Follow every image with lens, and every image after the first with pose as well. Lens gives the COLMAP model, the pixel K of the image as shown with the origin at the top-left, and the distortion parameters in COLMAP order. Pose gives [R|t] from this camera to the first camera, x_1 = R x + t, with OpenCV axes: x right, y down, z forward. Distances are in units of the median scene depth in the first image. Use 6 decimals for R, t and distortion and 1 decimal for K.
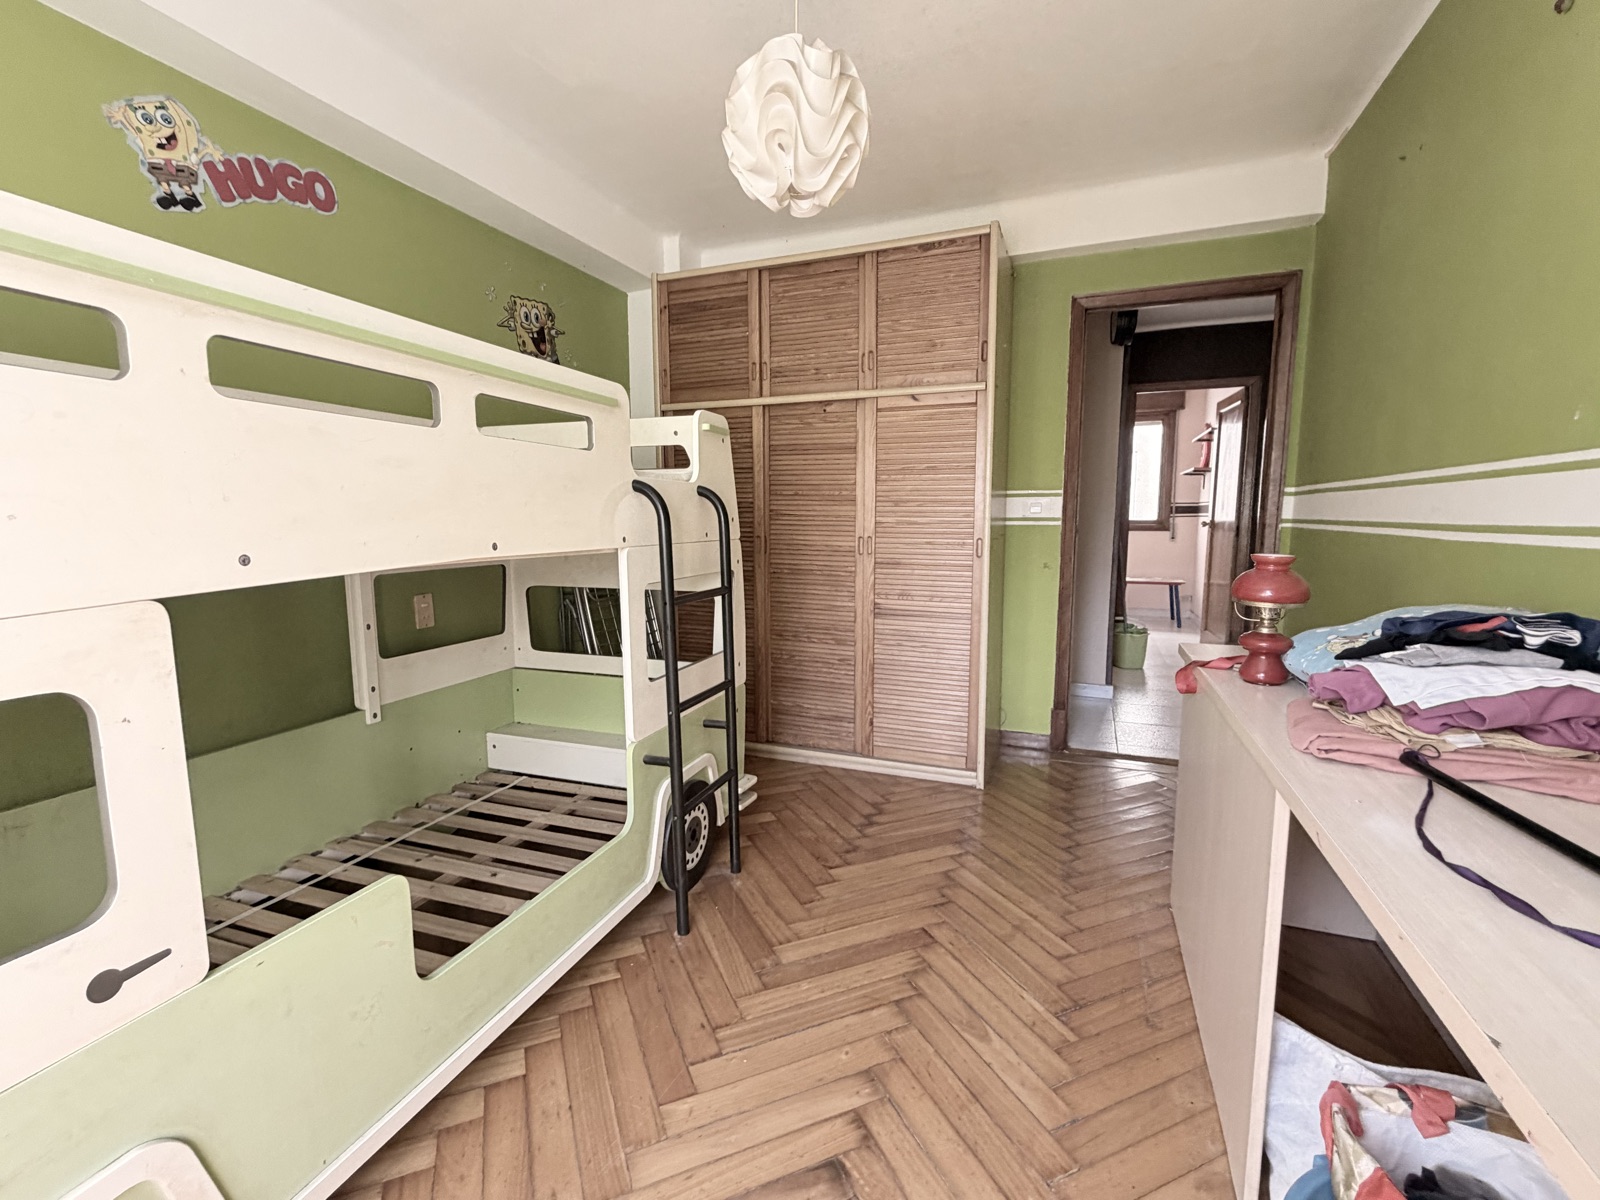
lens RADIAL K [[702.4, 0, 800.6], [0, 702.4, 606.1], [0, 0, 1]] dist [0.000270, -0.000140]
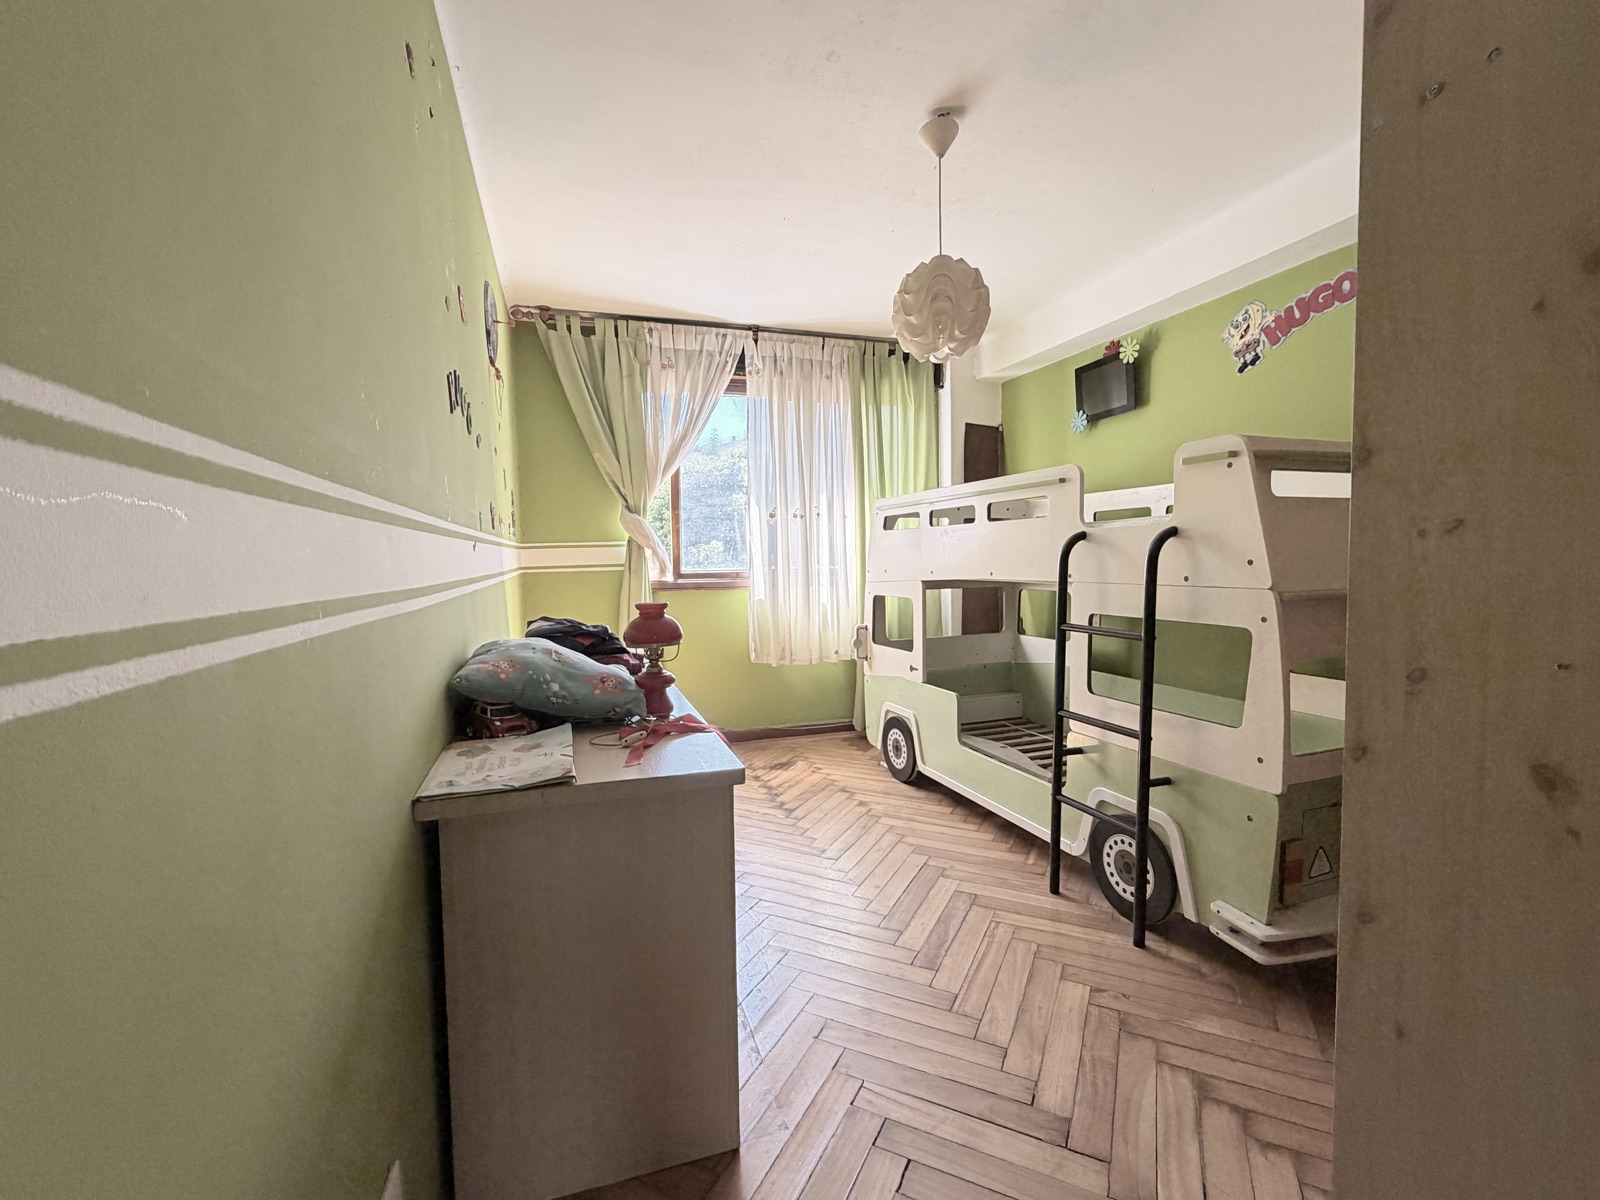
lens RADIAL K [[702.4, 0, 799.2], [0, 702.4, 601.7], [0, 0, 1]] dist [0.000270, -0.000140]
pose [[-0.770466, 0.059281, -0.634719, 0.989985], [-0.057773, 0.985076, 0.162132, -0.229353], [0.634858, 0.161587, -0.755543, 1.642361]]
